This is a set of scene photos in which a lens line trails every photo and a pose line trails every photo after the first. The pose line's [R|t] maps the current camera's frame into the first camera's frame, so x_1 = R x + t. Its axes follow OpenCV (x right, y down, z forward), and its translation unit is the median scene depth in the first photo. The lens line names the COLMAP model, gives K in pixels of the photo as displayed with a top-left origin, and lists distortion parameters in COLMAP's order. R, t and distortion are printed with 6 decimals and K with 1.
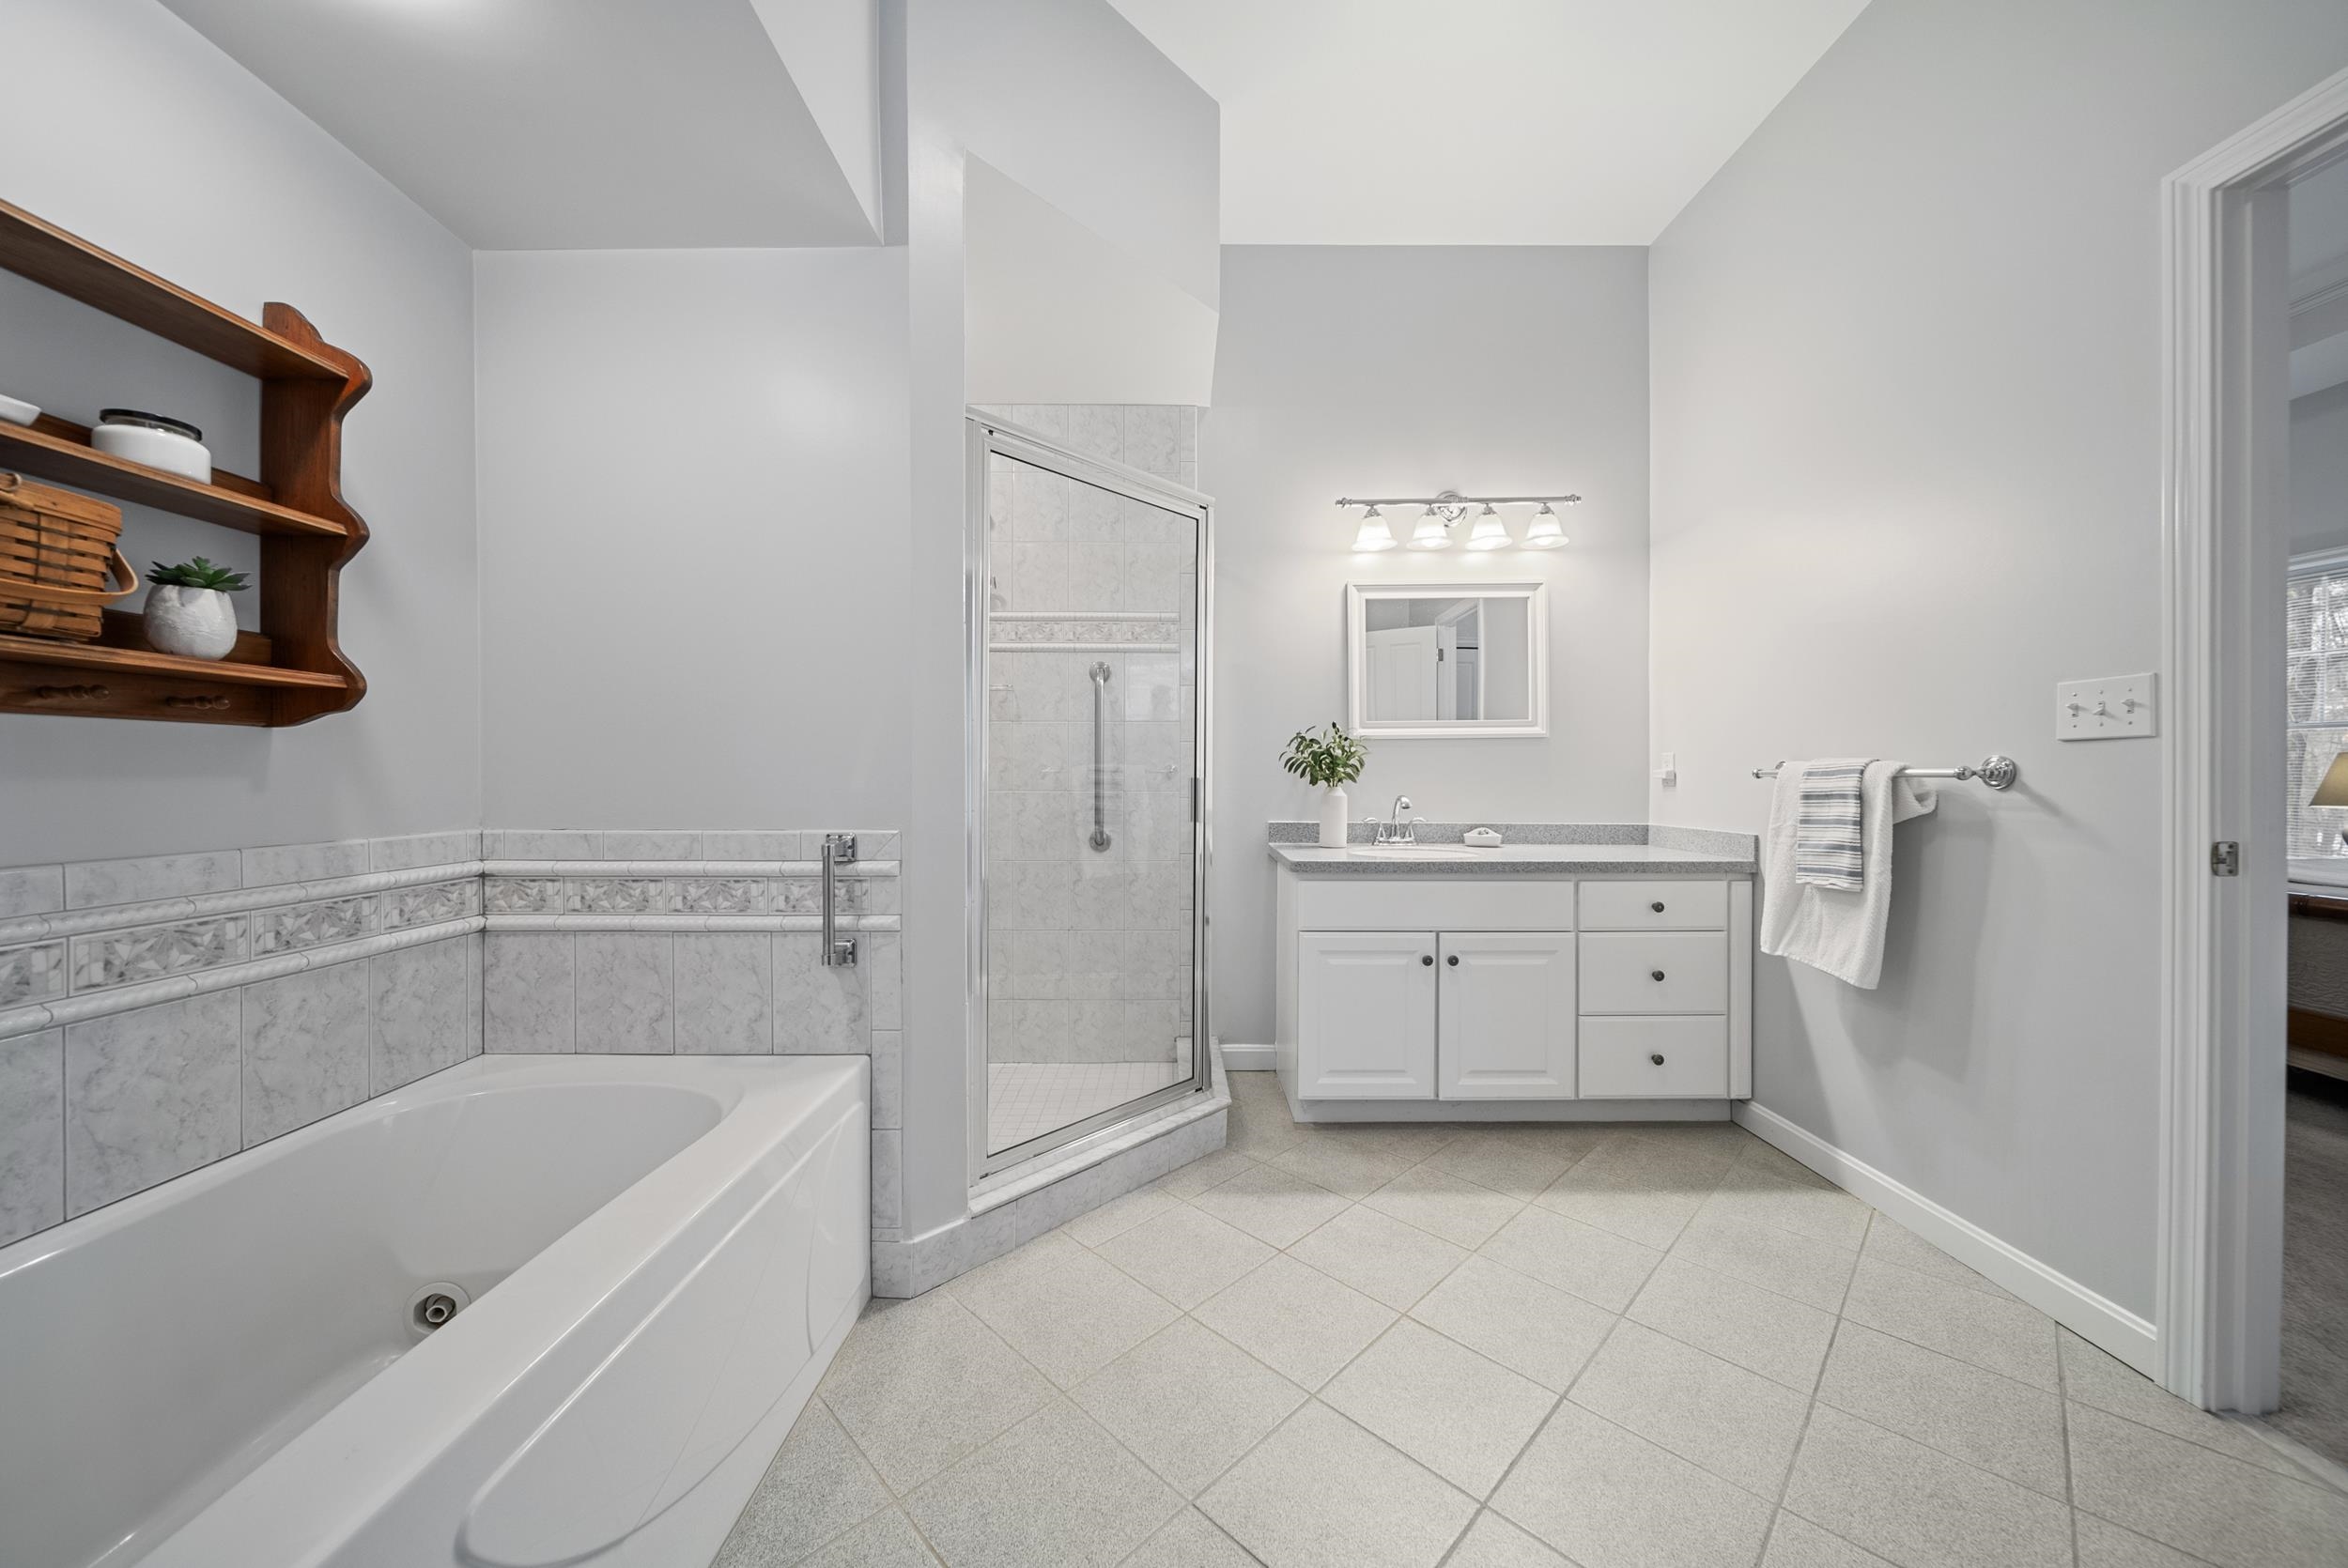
lens RADIAL K [[831.6, 0, 1174.9], [0, 831.6, 776.8], [0, 0, 1]] dist [-0.000568, -0.000529]
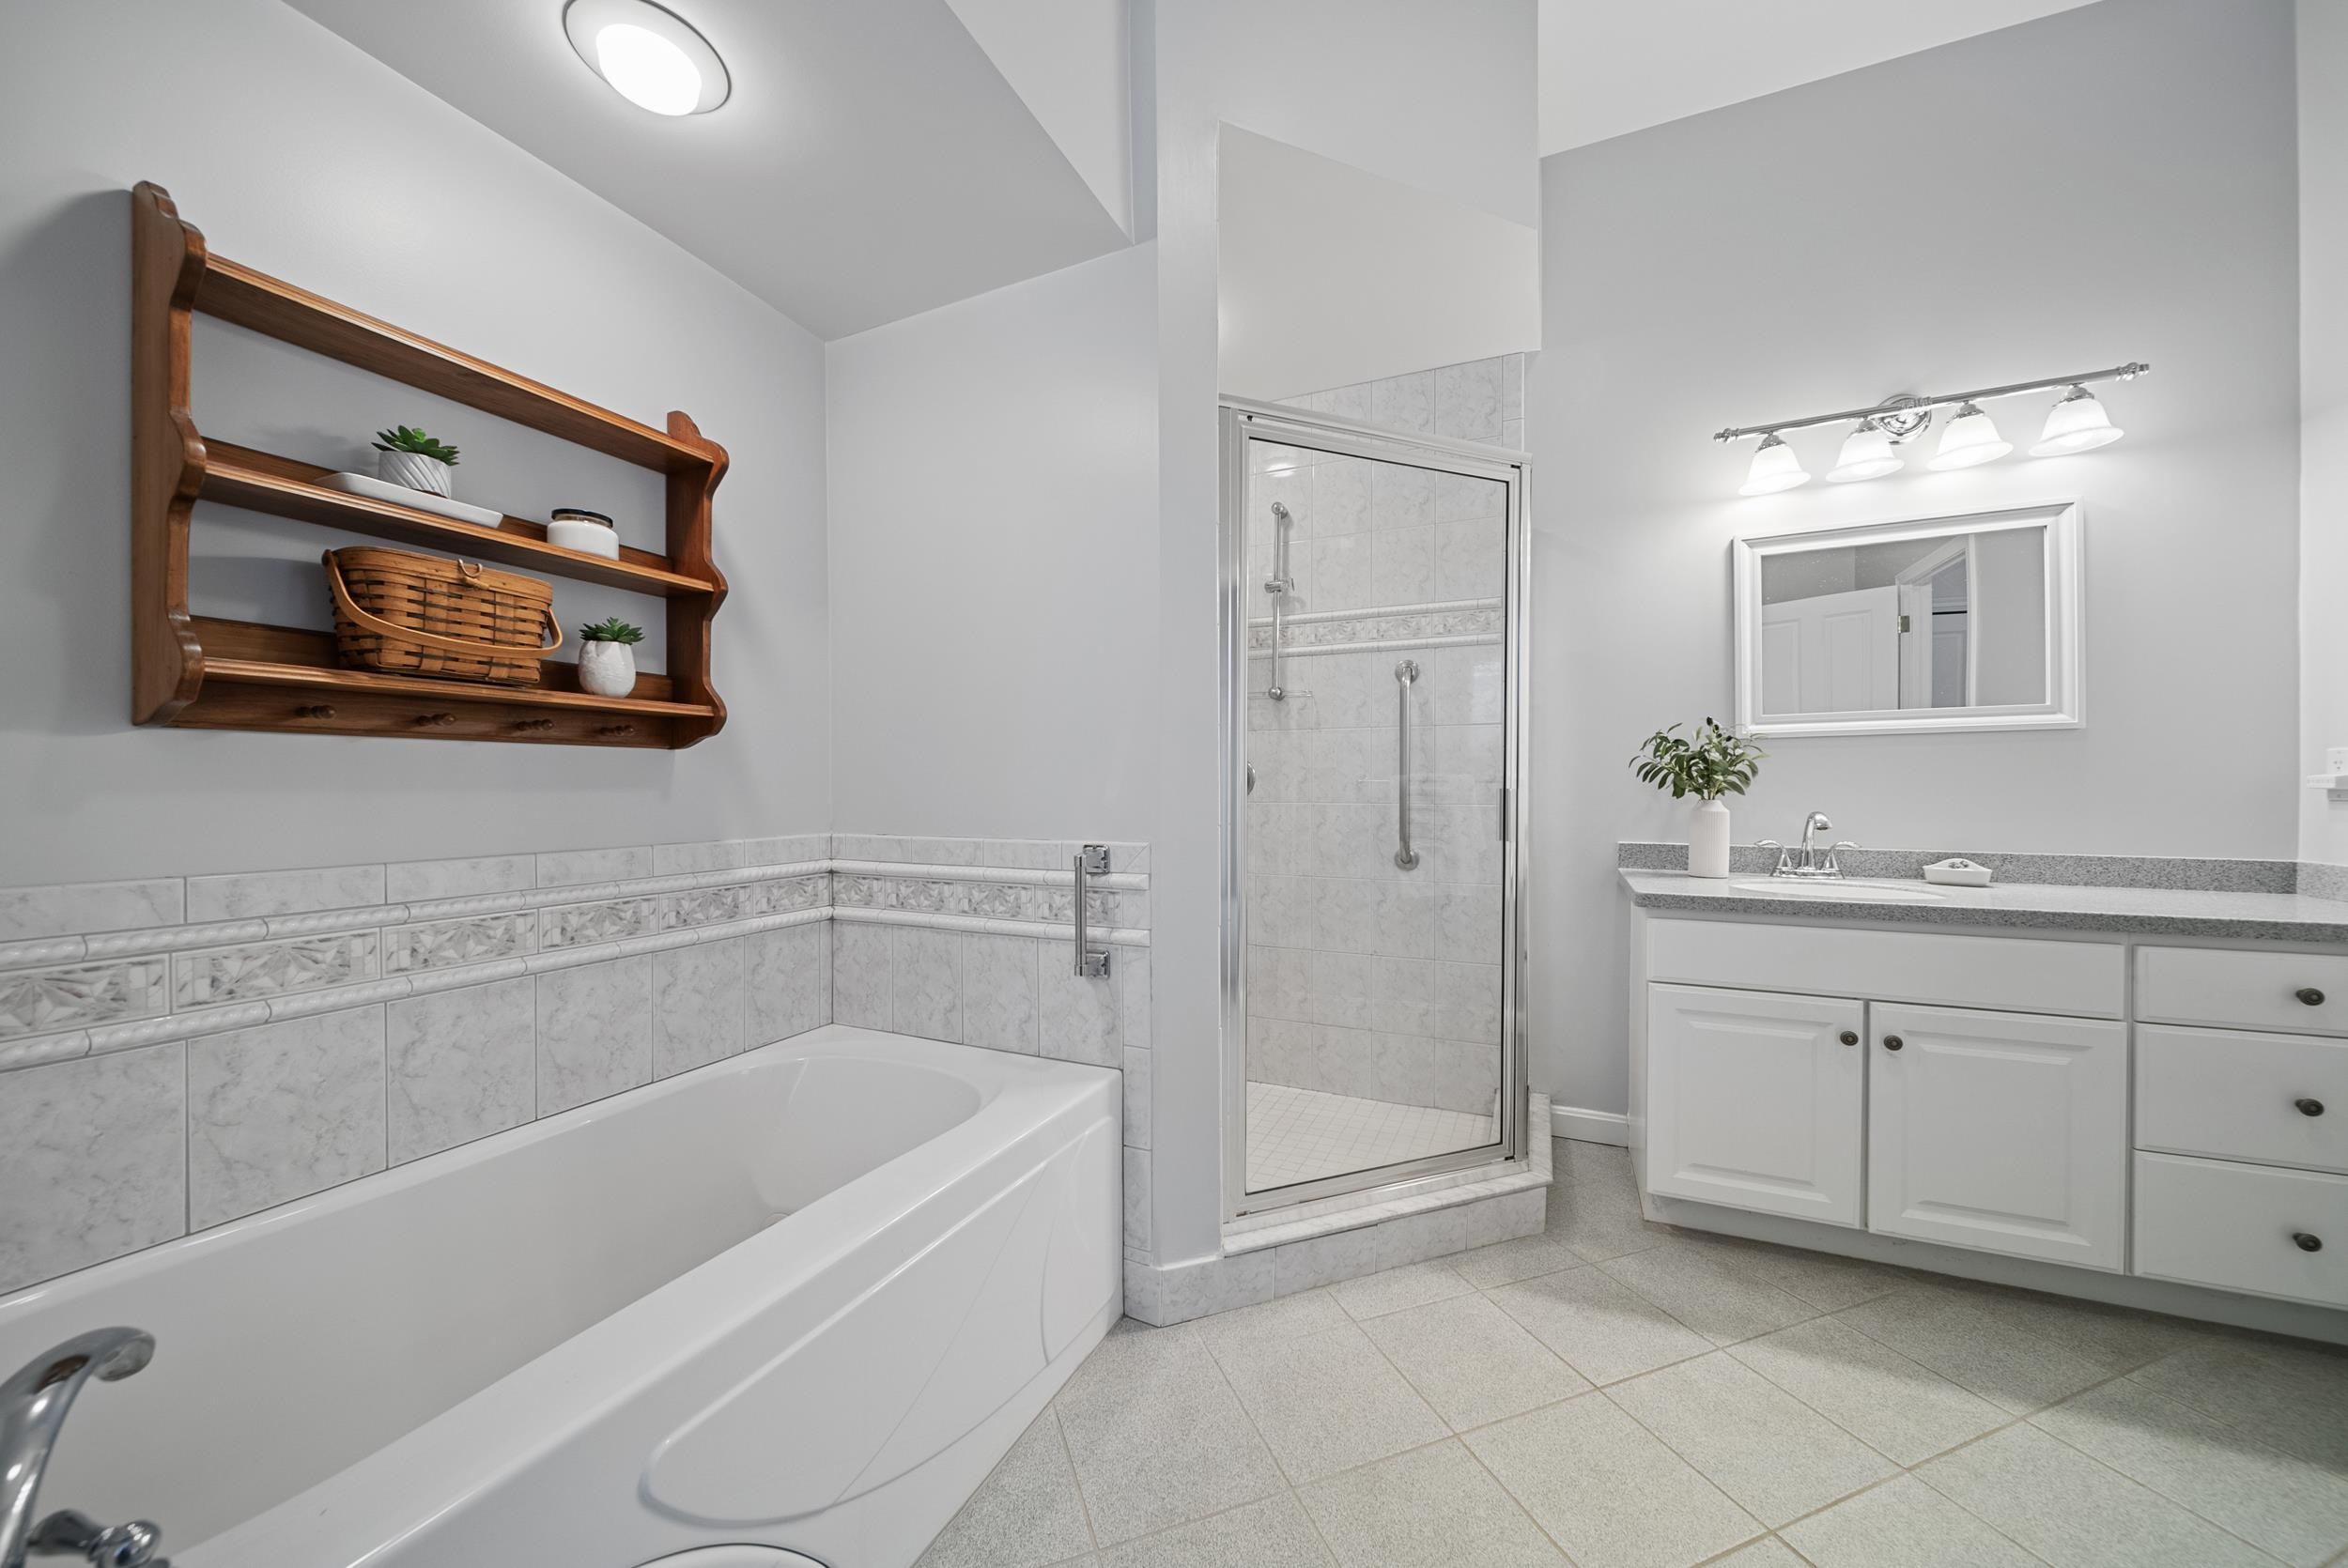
lens RADIAL K [[834.1, 0, 1177.5], [0, 834.1, 791.4], [0, 0, 1]] dist [0.002158, -0.002256]
pose [[0.909104, 0.000131, -0.416570, 0.075594], [0.001600, 0.999991, 0.003804, 0.000279], [0.416567, -0.004125, 0.909096, 0.091615]]
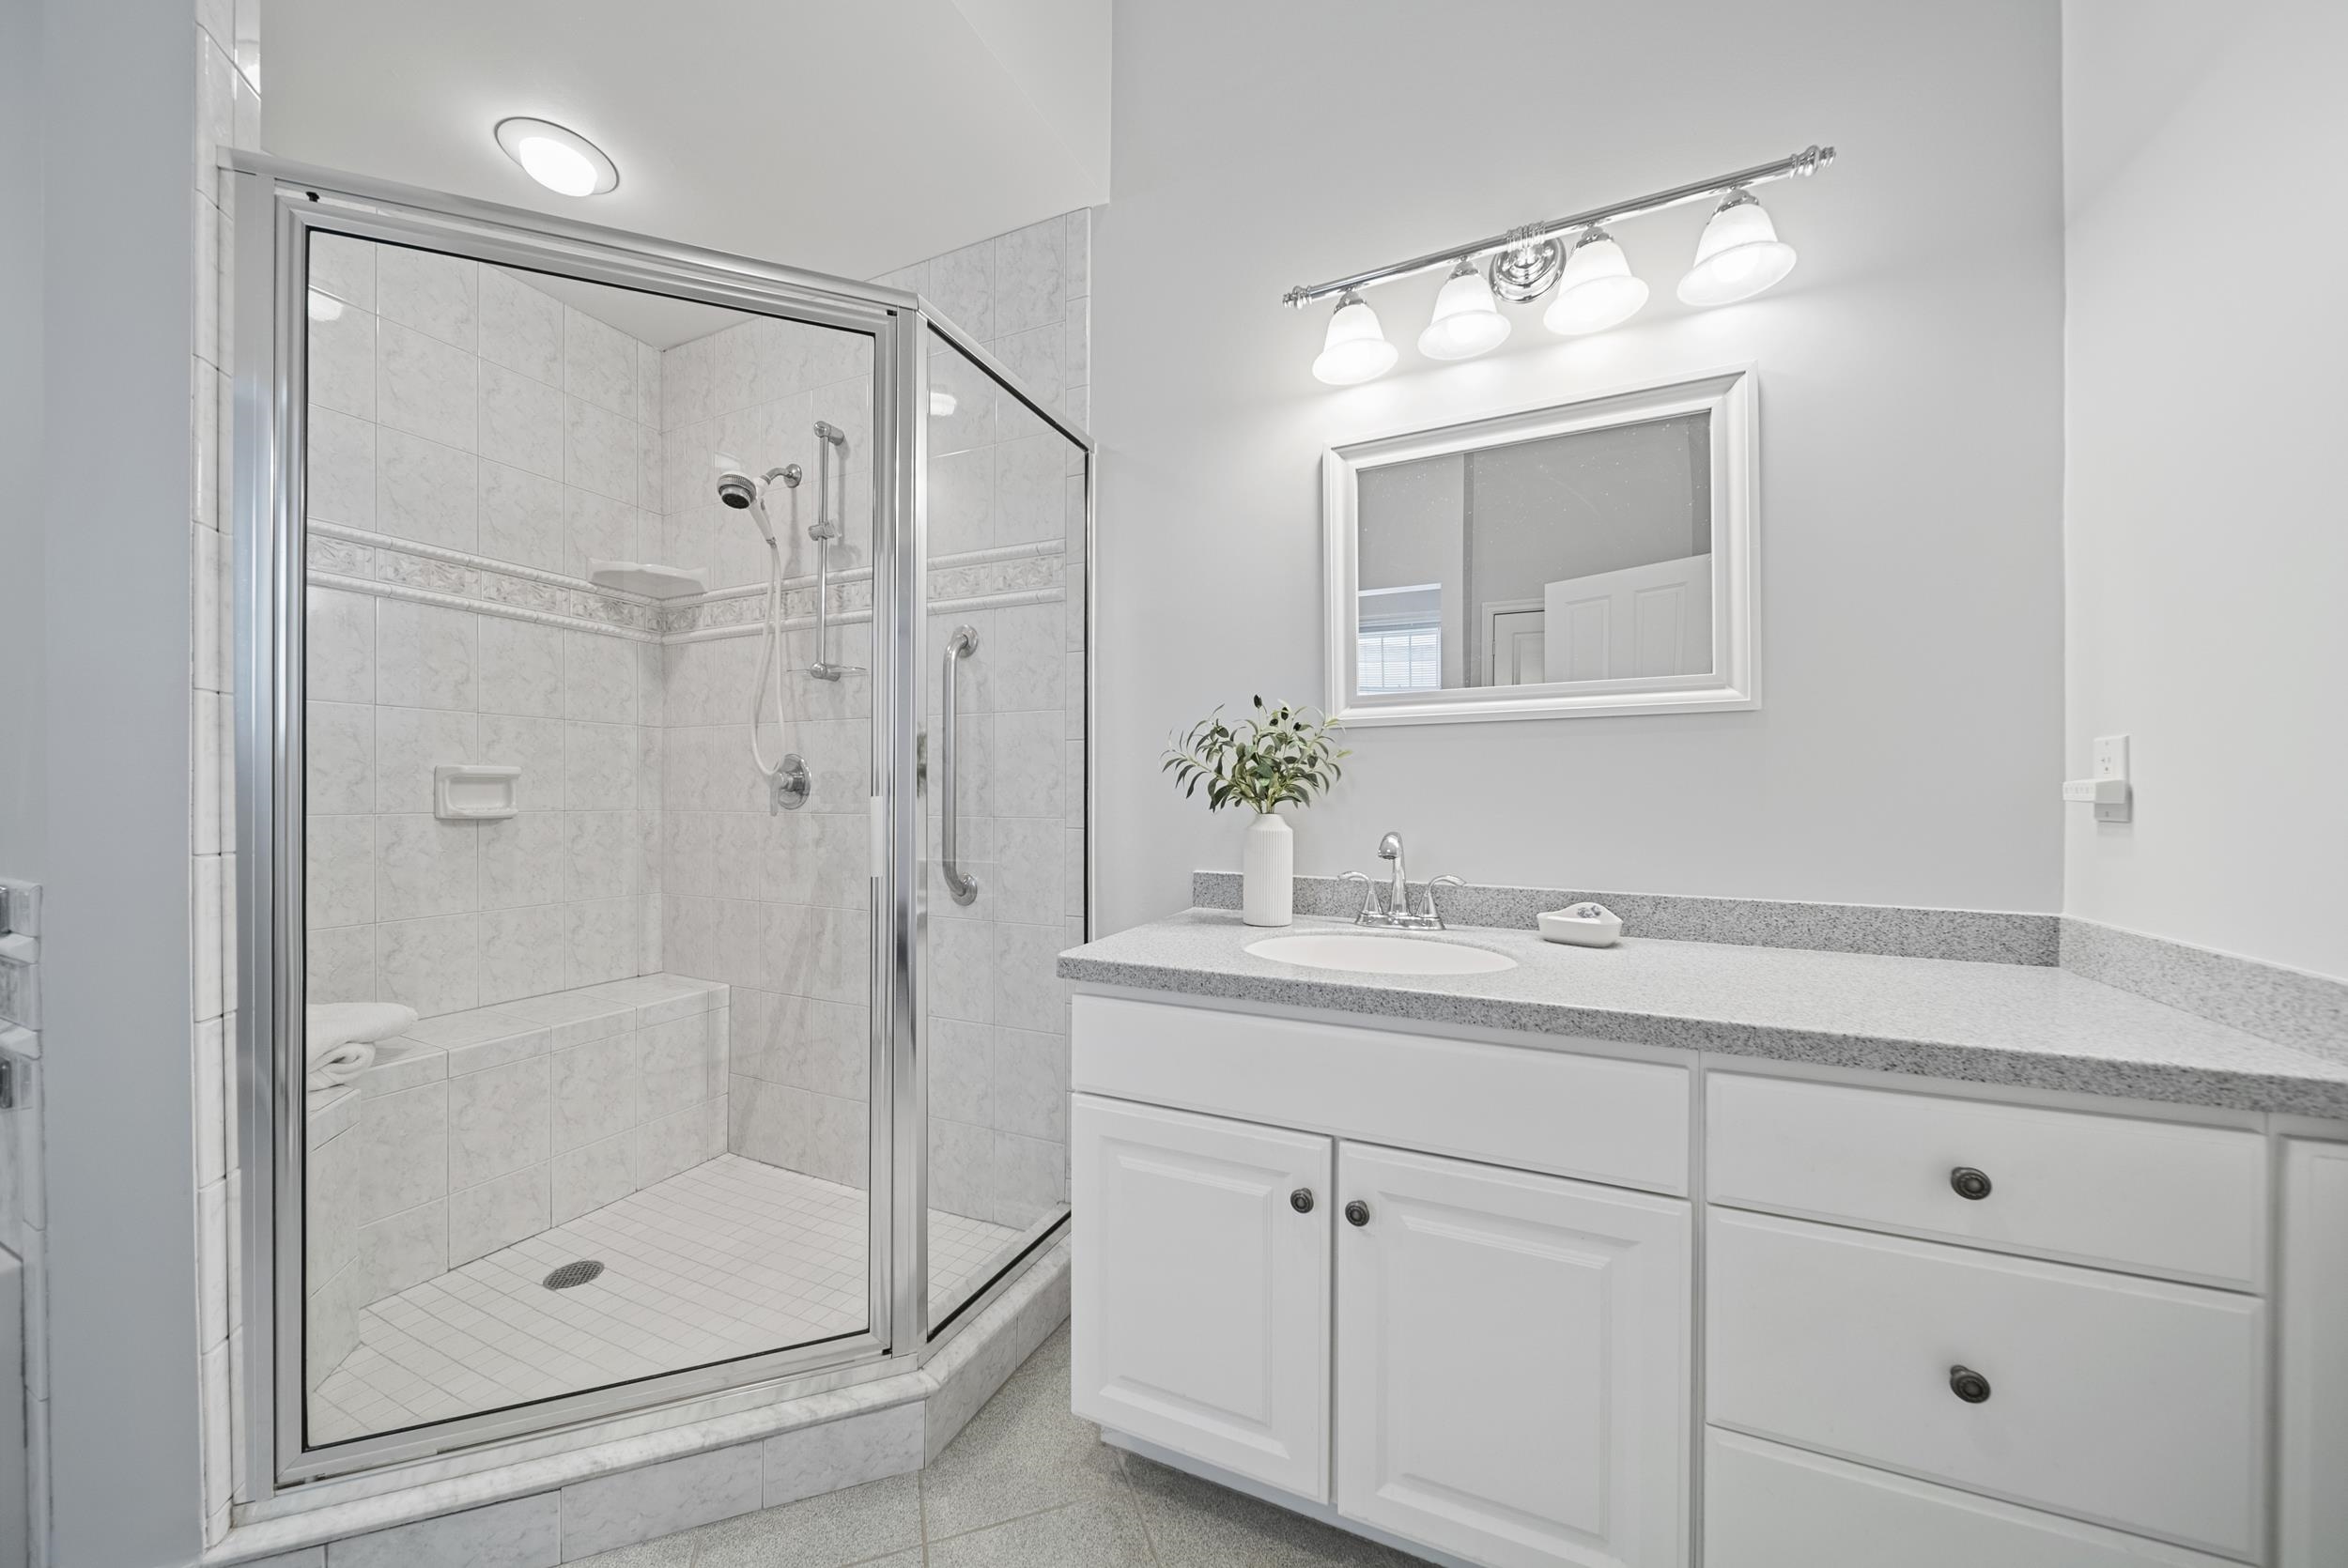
lens RADIAL K [[834.1, 0, 1177.5], [0, 834.1, 791.4], [0, 0, 1]] dist [0.002158, -0.002256]
pose [[0.905071, 0.000516, -0.425260, 0.449624], [-0.002217, 0.999991, -0.003506, -0.000744], [0.425255, 0.004116, 0.905064, 0.575454]]
